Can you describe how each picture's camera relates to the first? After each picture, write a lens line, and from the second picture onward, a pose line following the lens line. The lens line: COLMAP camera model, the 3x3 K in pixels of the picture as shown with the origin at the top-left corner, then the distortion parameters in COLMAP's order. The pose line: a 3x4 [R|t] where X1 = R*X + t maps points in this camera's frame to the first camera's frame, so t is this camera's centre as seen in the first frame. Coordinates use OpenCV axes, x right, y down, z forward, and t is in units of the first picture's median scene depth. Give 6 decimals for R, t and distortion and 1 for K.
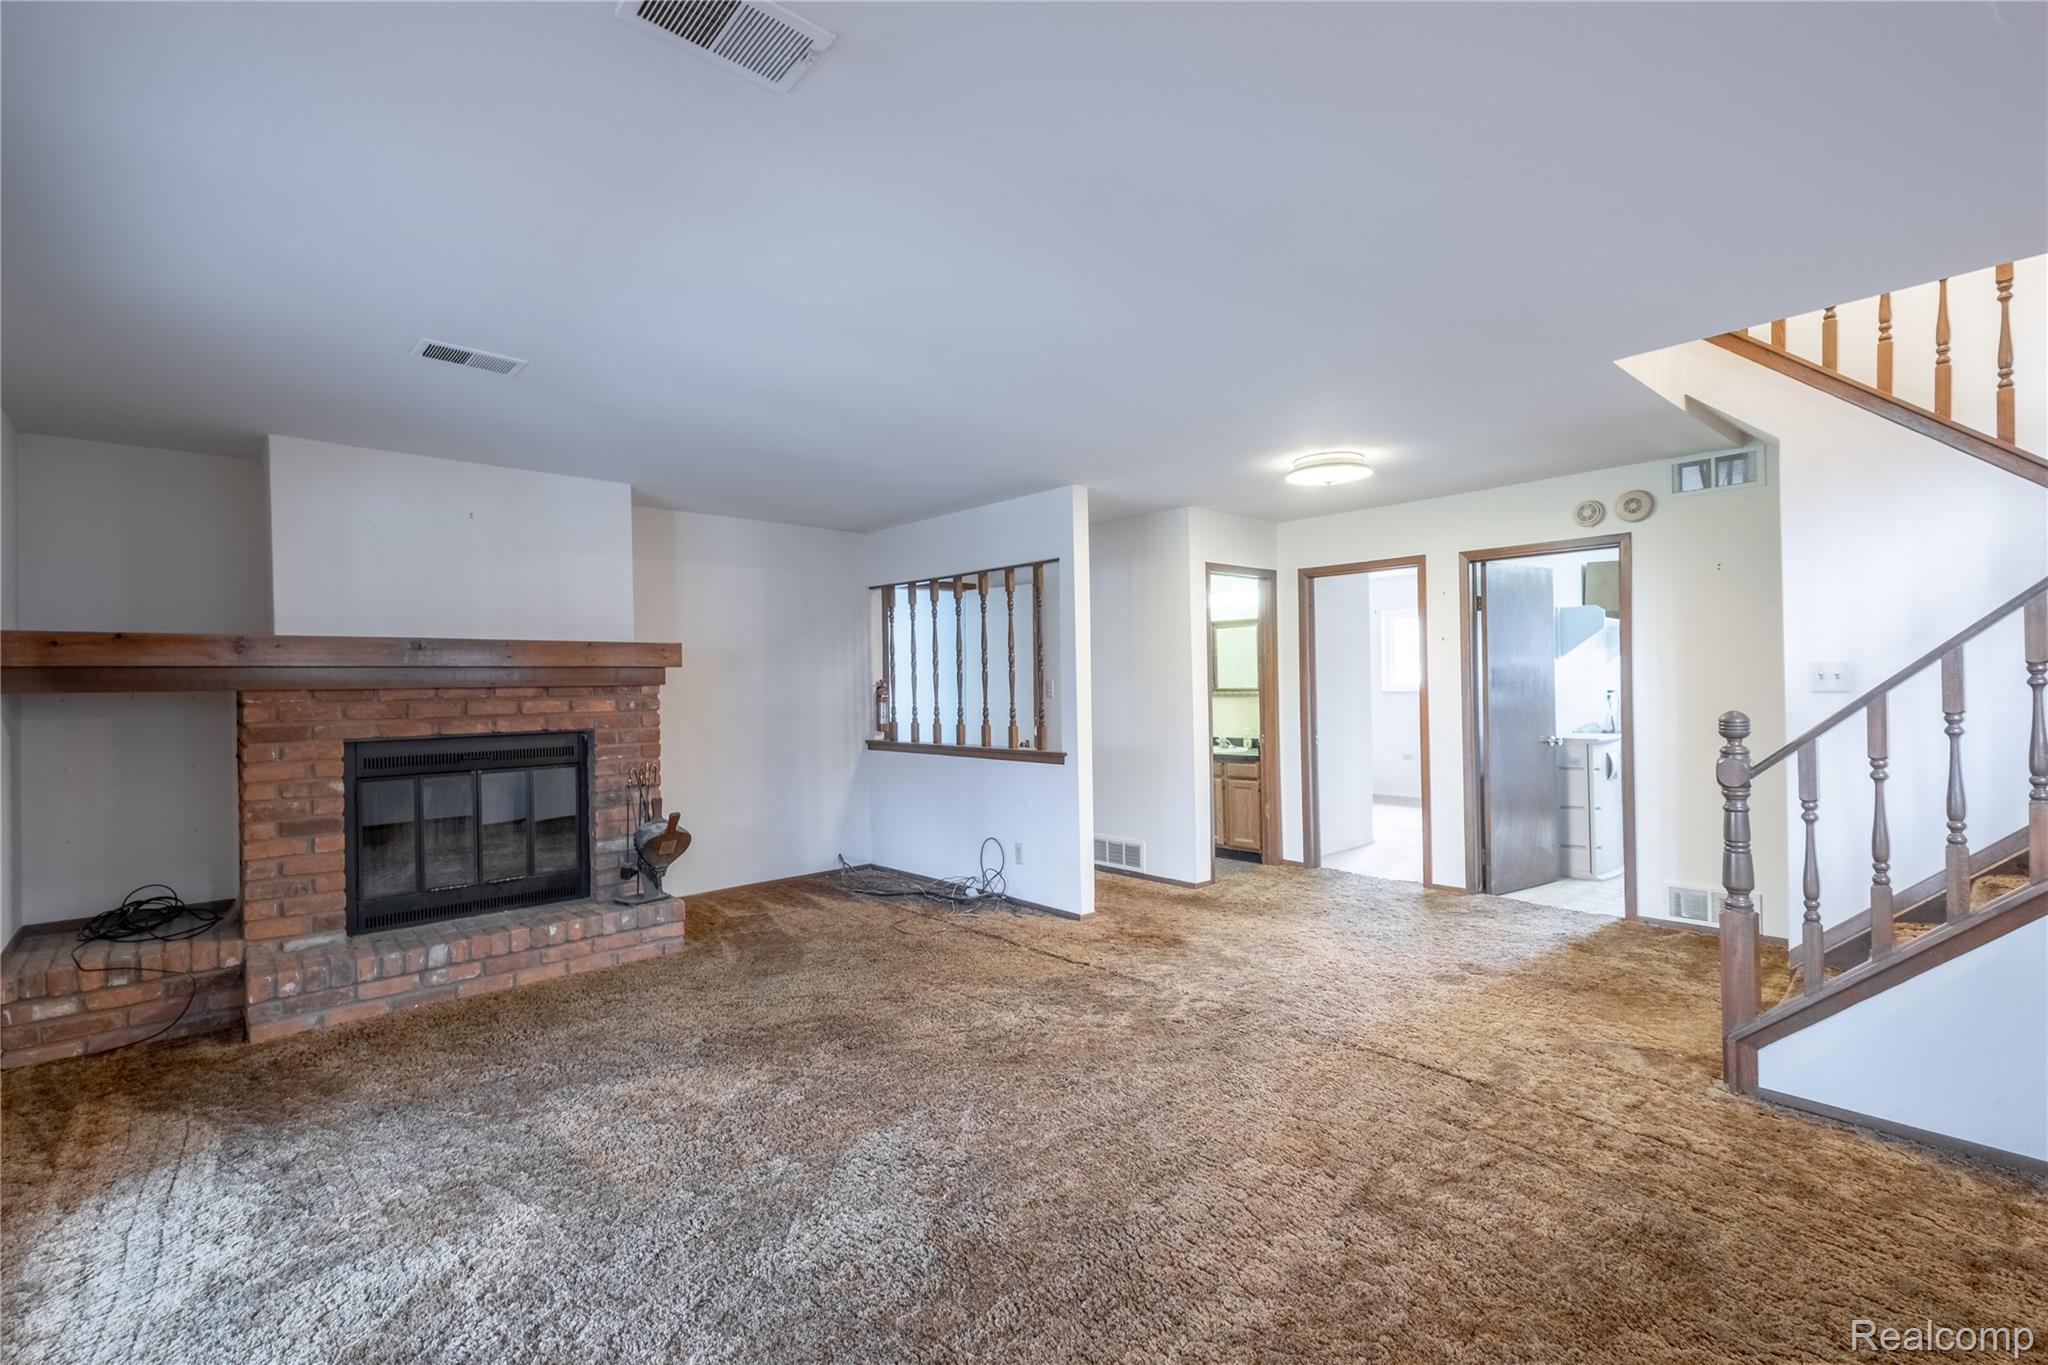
lens RADIAL K [[880.4, 0, 1070.2], [0, 880.4, 683.9], [0, 0, 1]] dist [0.003879, -0.001759]
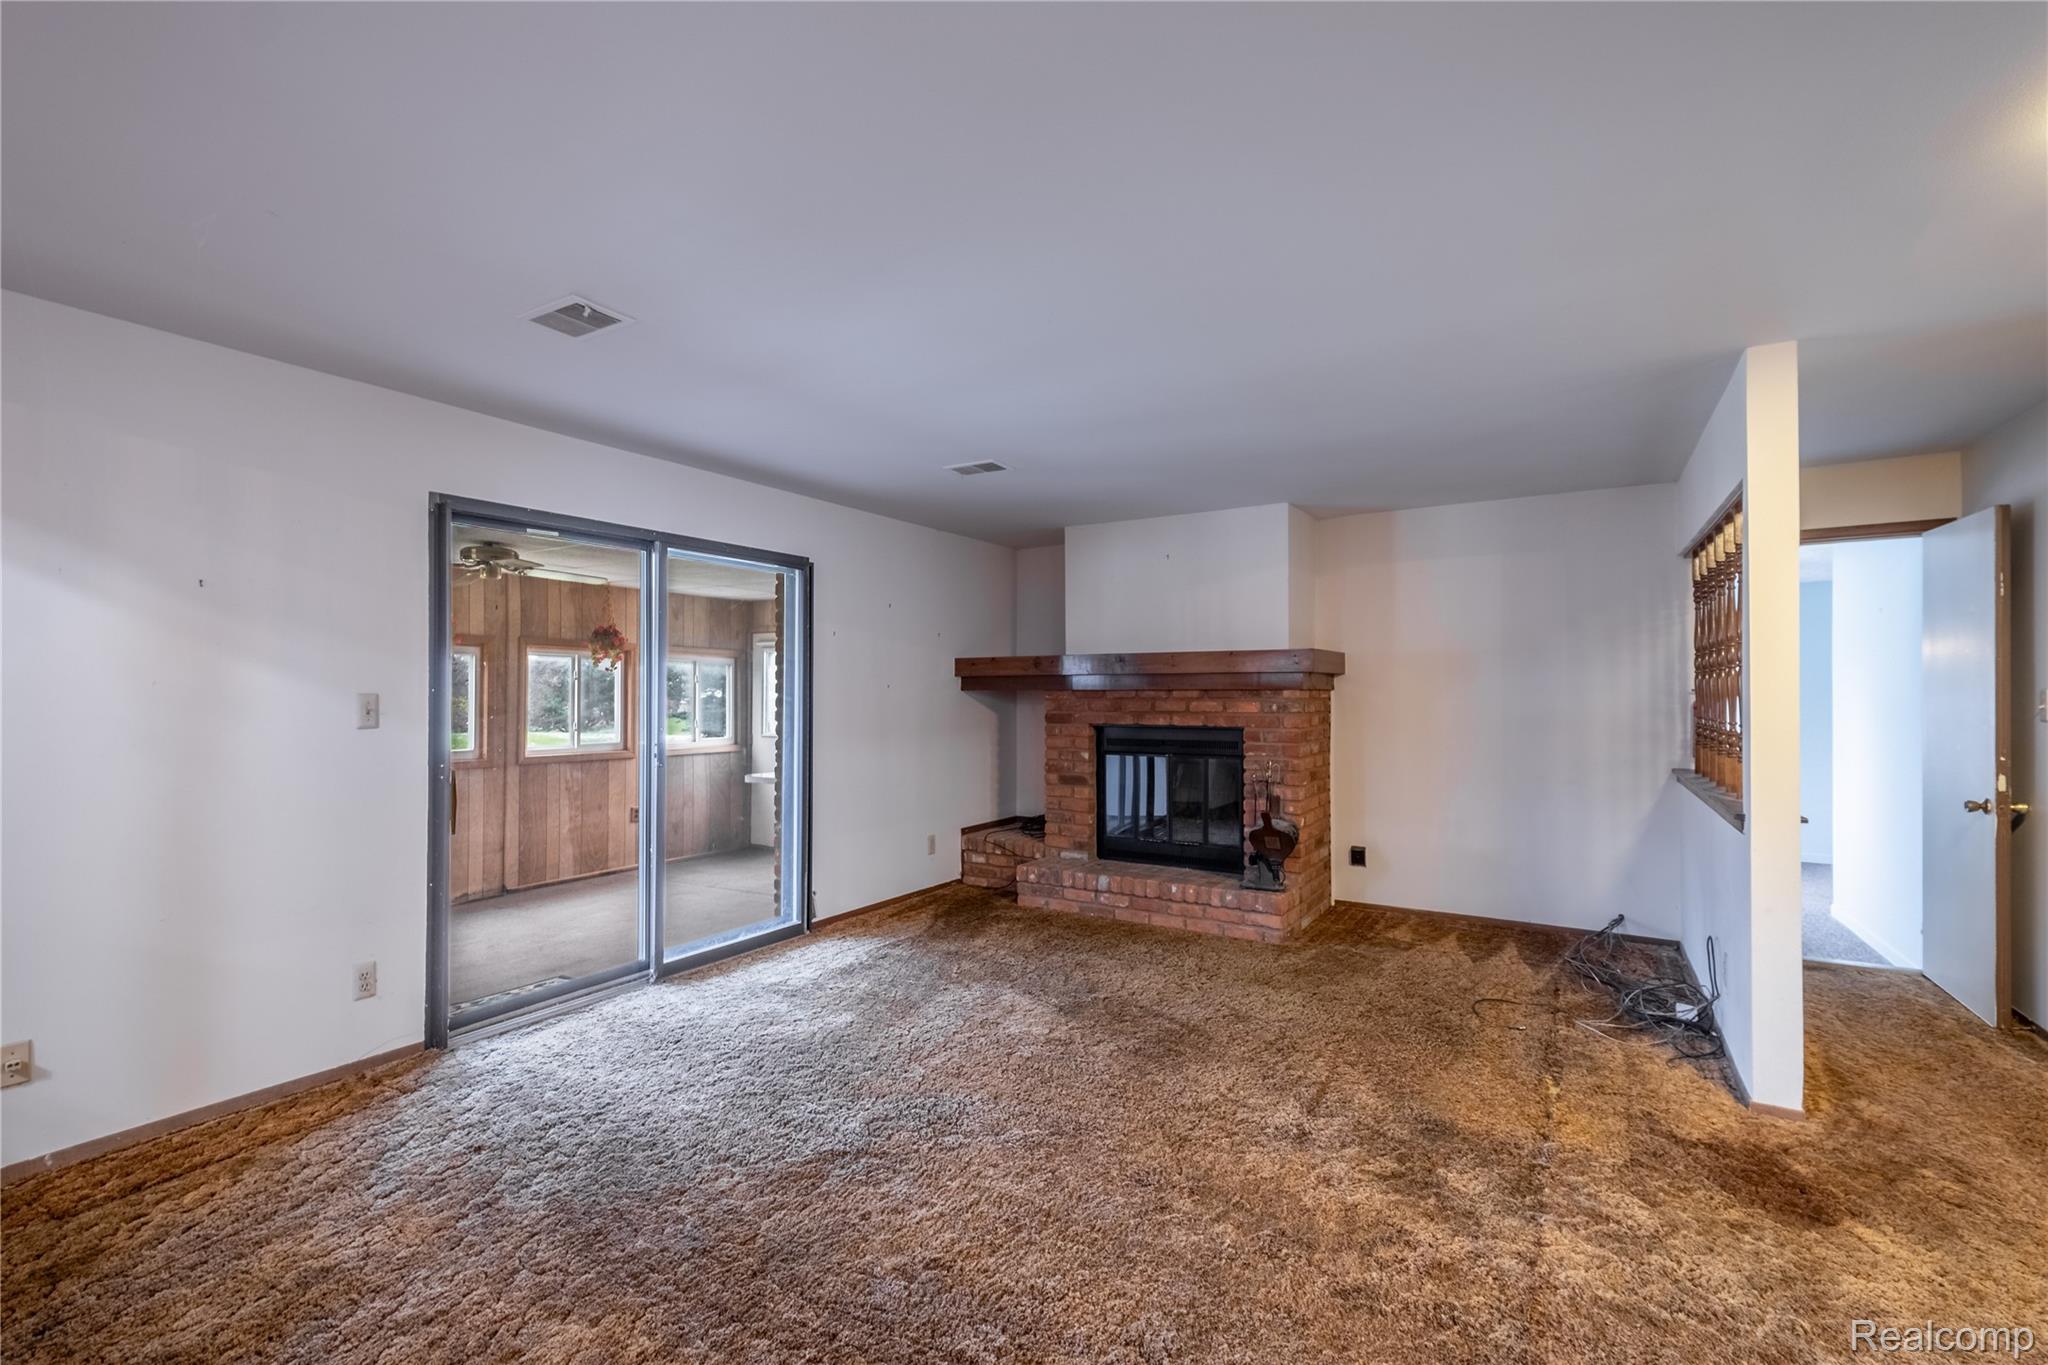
lens RADIAL K [[880.4, 0, 1016.9], [0, 880.4, 689.0], [0, 0, 1]] dist [0.003879, -0.001759]
pose [[0.254739, 0.013263, -0.966919, 0.534238], [-0.005713, 0.999909, 0.012210, -0.011855], [0.966993, 0.002414, 0.254792, 0.474133]]
